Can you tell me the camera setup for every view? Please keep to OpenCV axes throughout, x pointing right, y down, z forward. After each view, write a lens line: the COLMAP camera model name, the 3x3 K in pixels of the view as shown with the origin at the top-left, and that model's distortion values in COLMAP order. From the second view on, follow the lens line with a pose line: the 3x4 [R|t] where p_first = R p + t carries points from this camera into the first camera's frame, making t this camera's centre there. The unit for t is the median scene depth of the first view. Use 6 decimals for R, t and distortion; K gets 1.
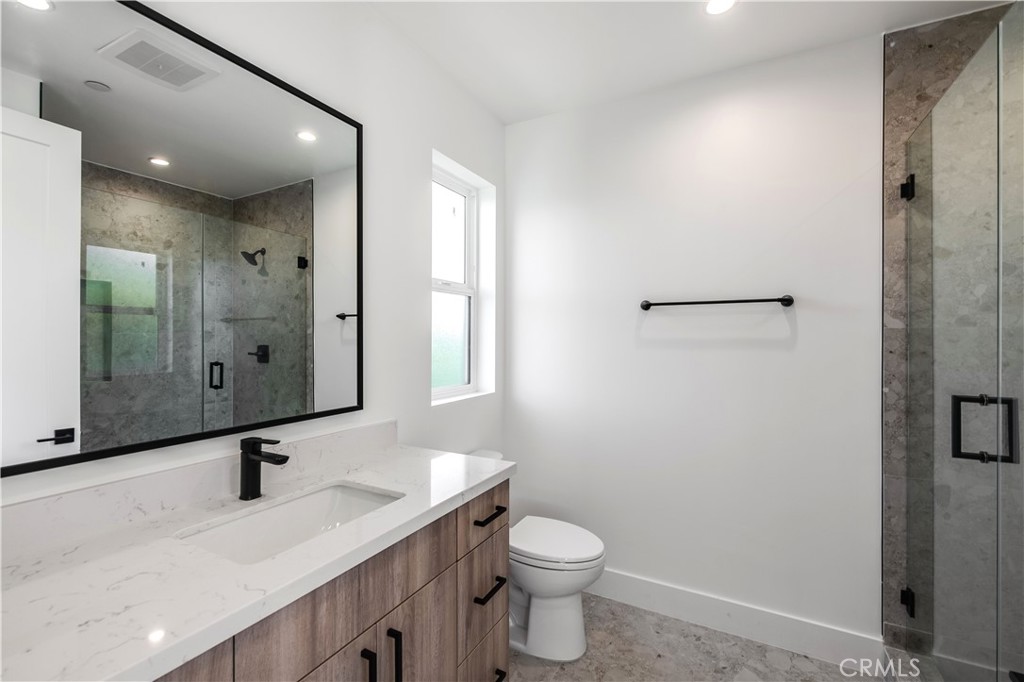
lens RADIAL K [[462.4, 0, 510.8], [0, 462.4, 336.9], [0, 0, 1]] dist [0.005944, -0.000348]
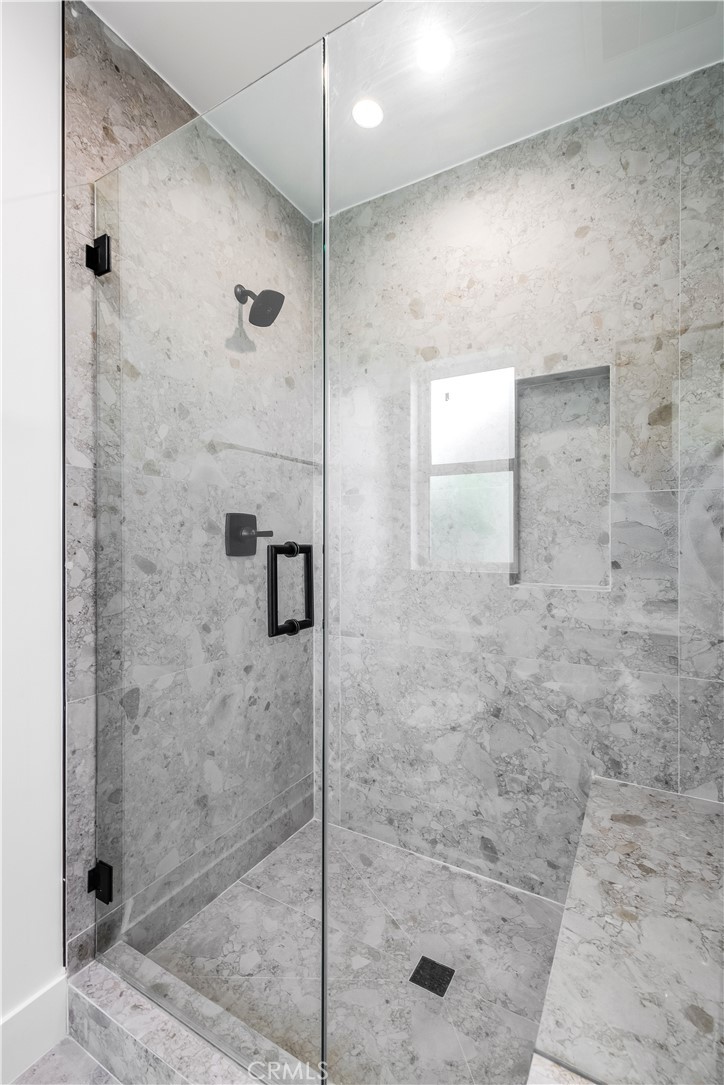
lens RADIAL K [[490.0, 0, 359.1], [0, 490.0, 542.1], [0, 0, 1]] dist [0.005944, -0.000348]
pose [[0.033799, -0.002215, 0.999426, 0.169268], [0.003343, 0.999992, 0.002103, 0.085428], [-0.999423, 0.003270, 0.033806, 0.604967]]
